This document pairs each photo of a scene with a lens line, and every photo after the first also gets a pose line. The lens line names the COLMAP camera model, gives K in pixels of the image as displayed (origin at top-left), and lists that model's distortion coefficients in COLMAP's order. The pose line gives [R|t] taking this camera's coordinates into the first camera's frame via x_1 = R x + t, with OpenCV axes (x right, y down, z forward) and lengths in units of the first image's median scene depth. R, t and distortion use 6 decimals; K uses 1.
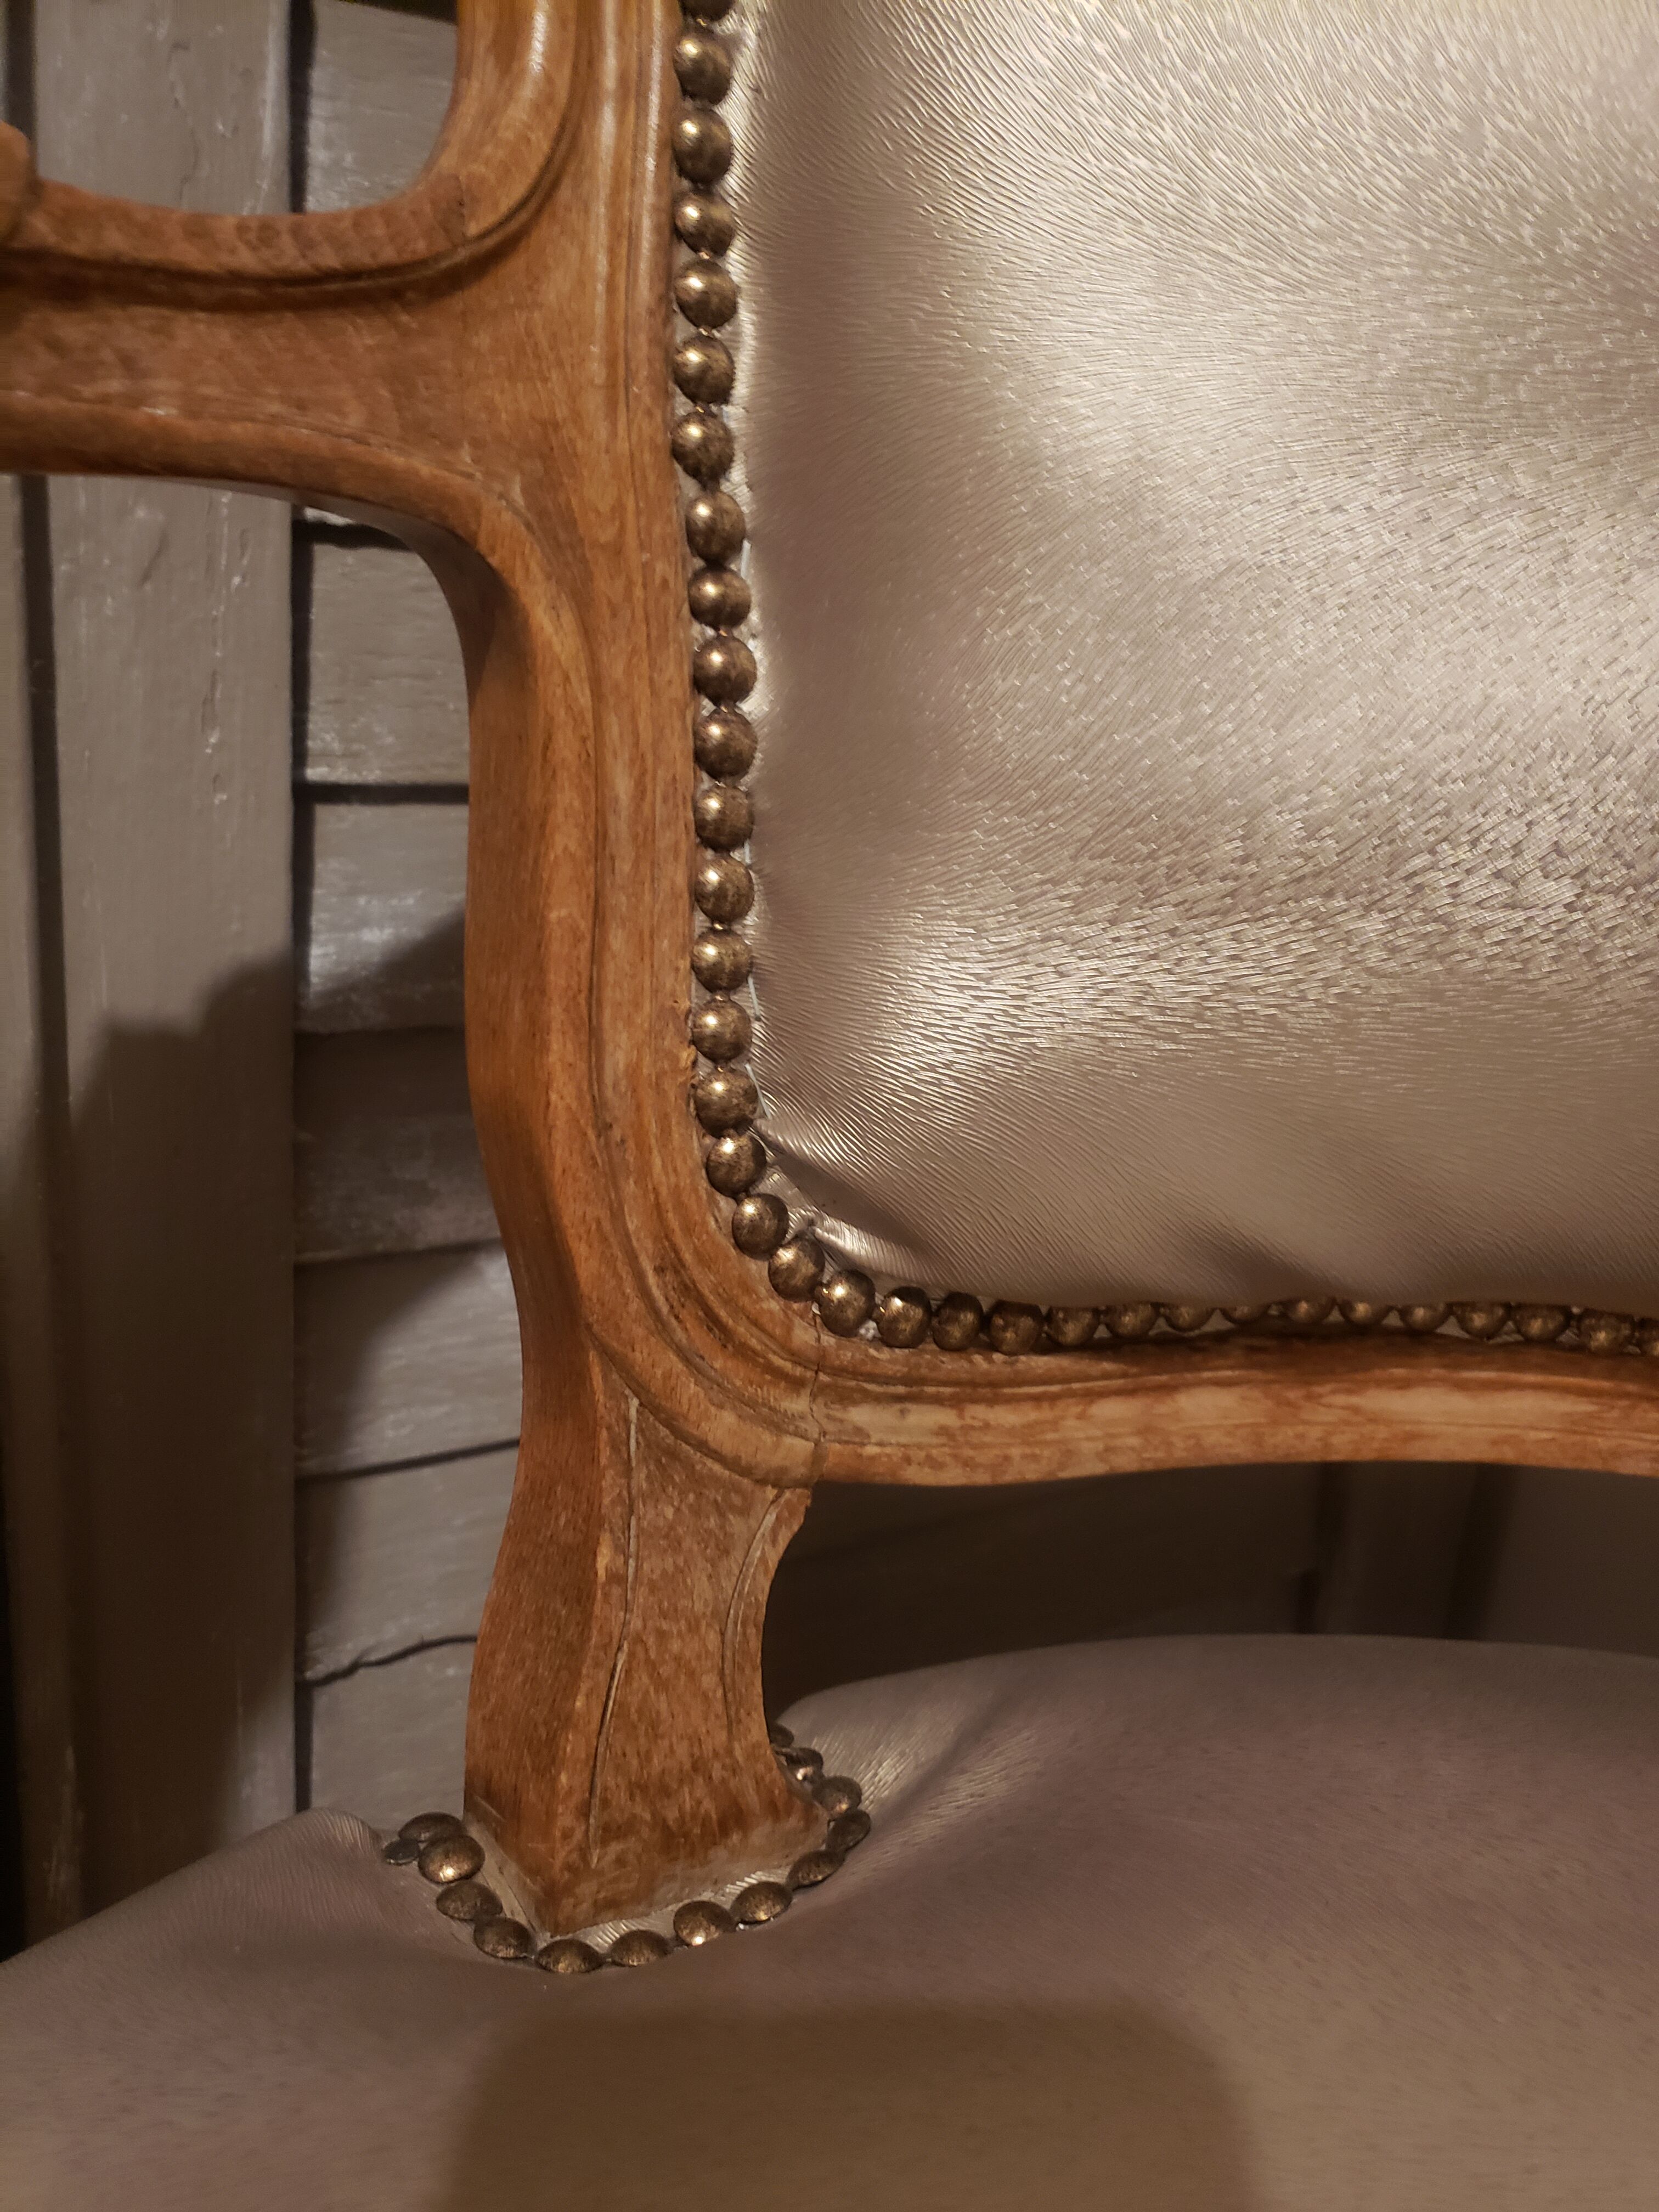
lens RADIAL K [[1786.4, 0, 861.9], [0, 1786.4, 1084.6], [0, 0, 1]] dist [-0.001358, 0.011848]
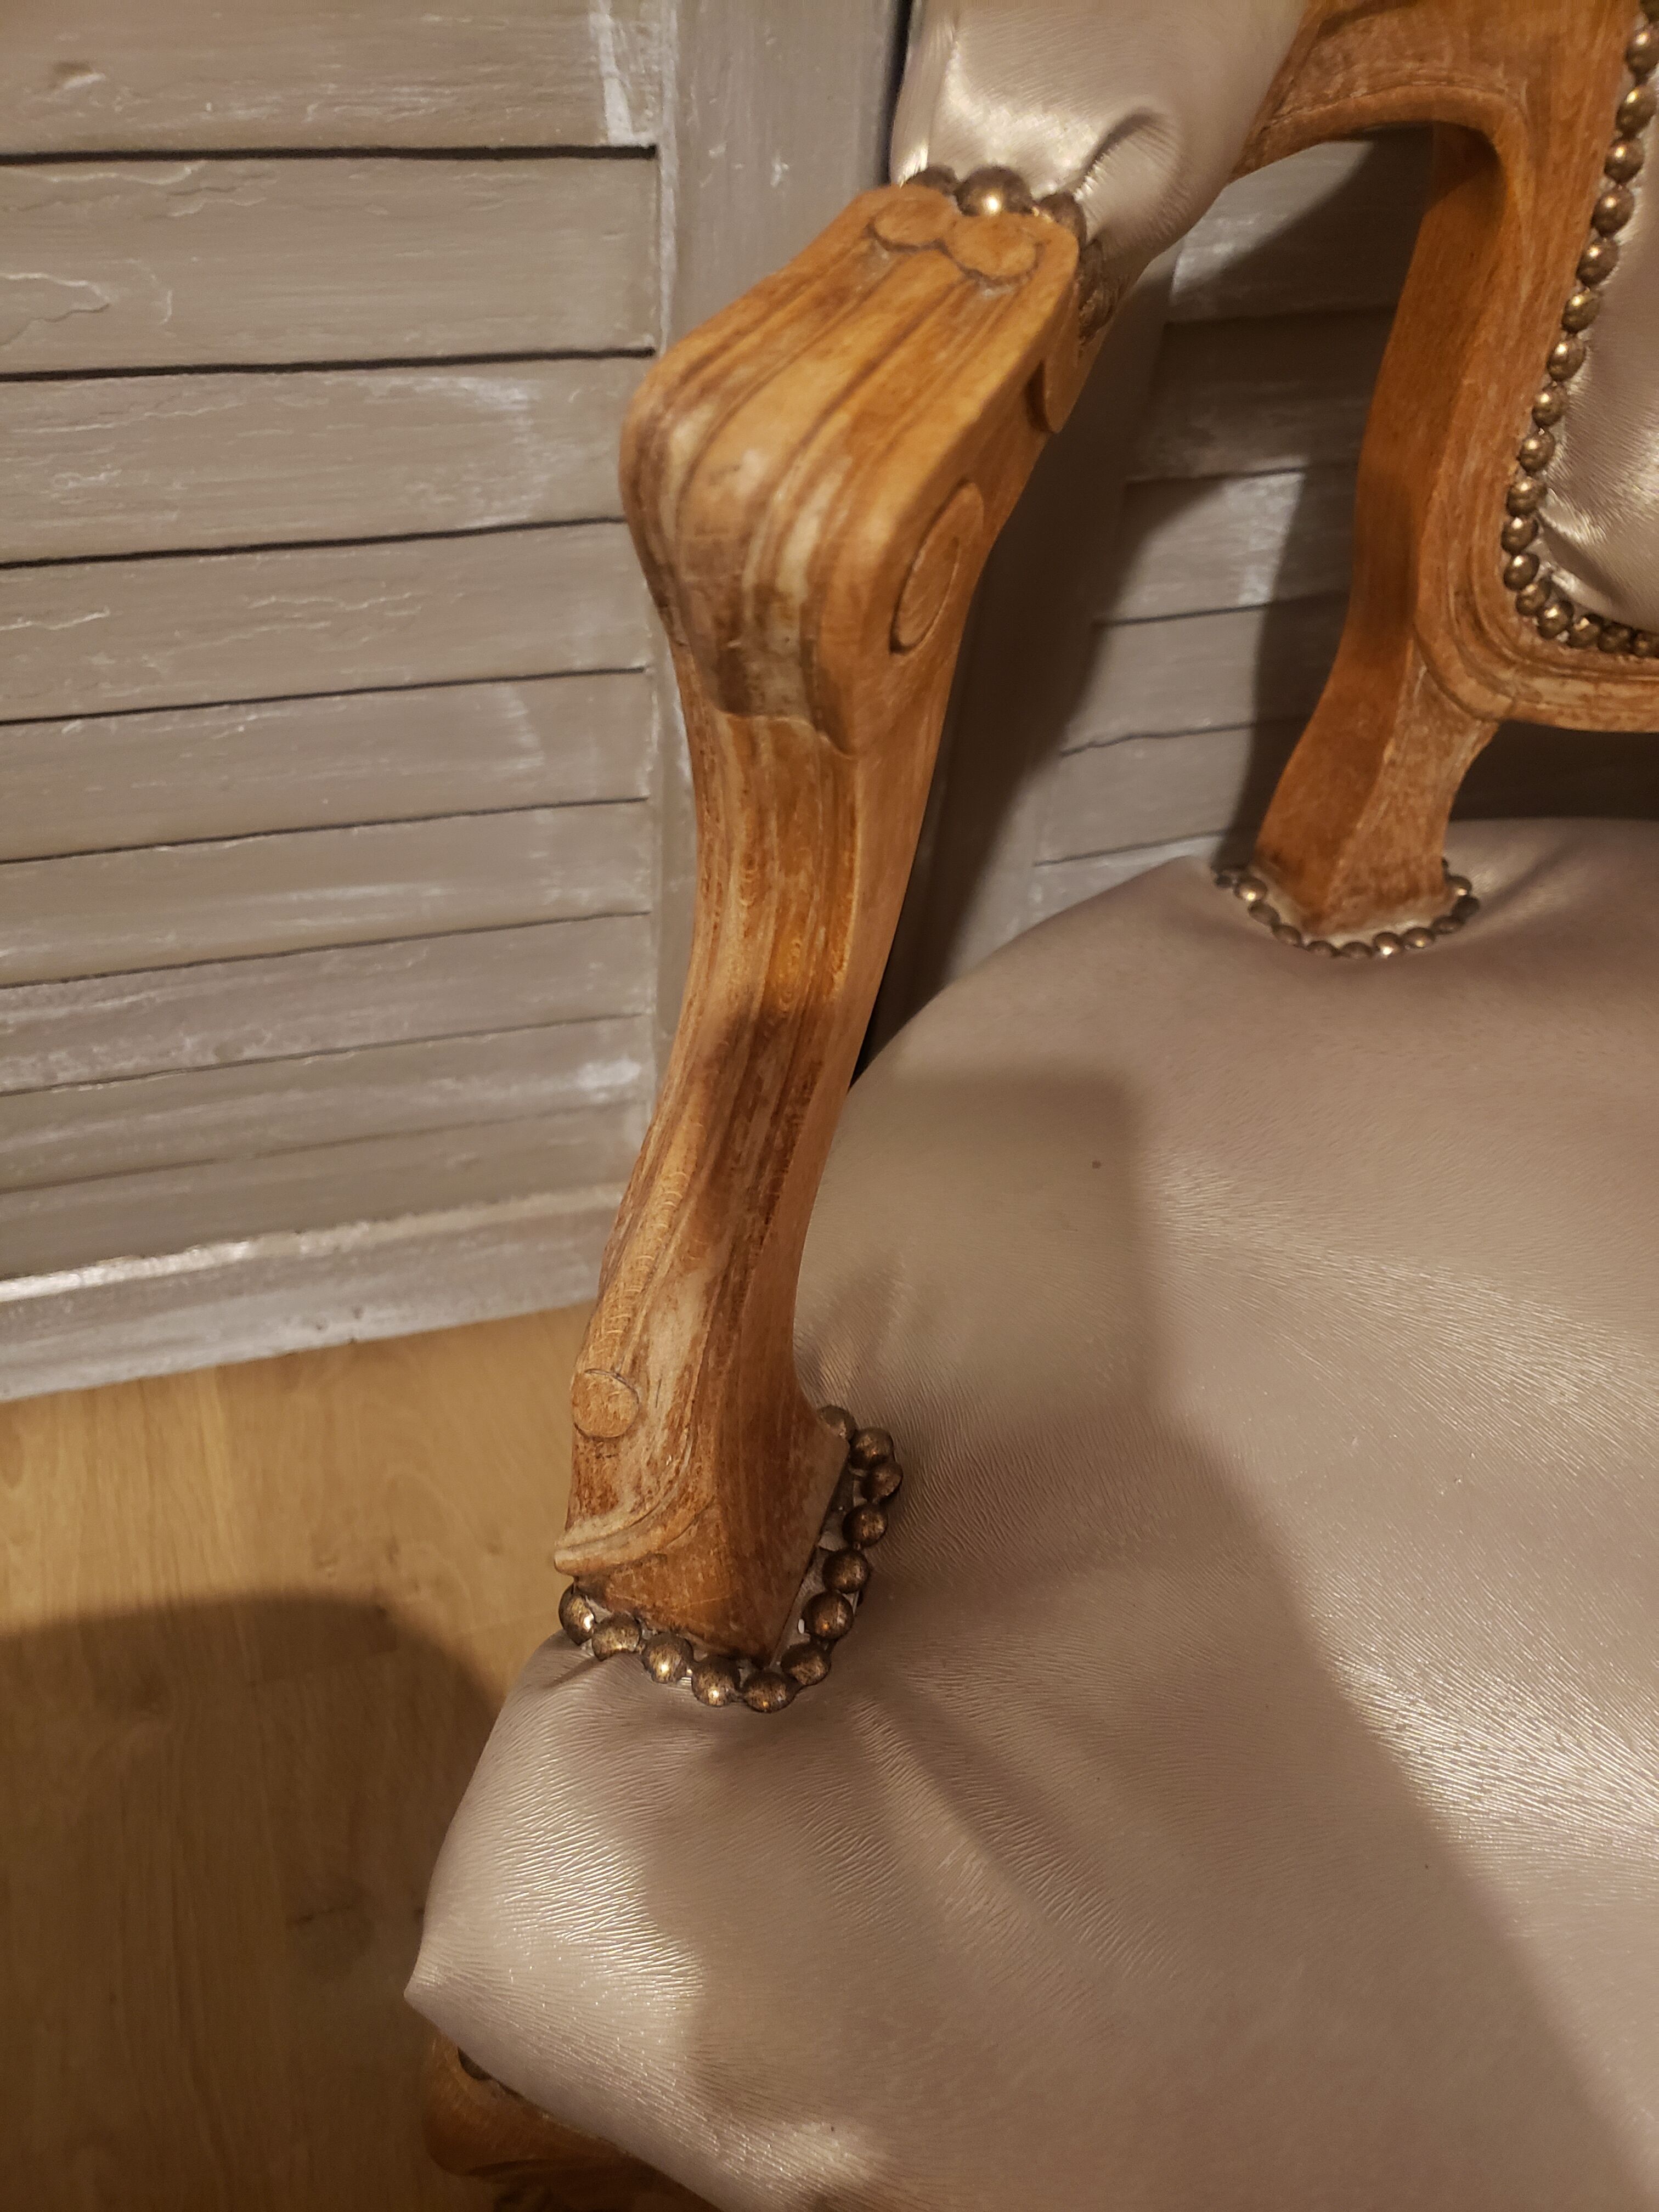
lens RADIAL K [[1786.4, 0, 844.8], [0, 1786.4, 1128.4], [0, 0, 1]] dist [-0.001358, 0.011848]
pose [[0.976718, 0.175659, -0.123154, -0.379081], [-0.081408, 0.834607, 0.544796, -0.345524], [0.198483, -0.522087, 0.829476, -0.779206]]
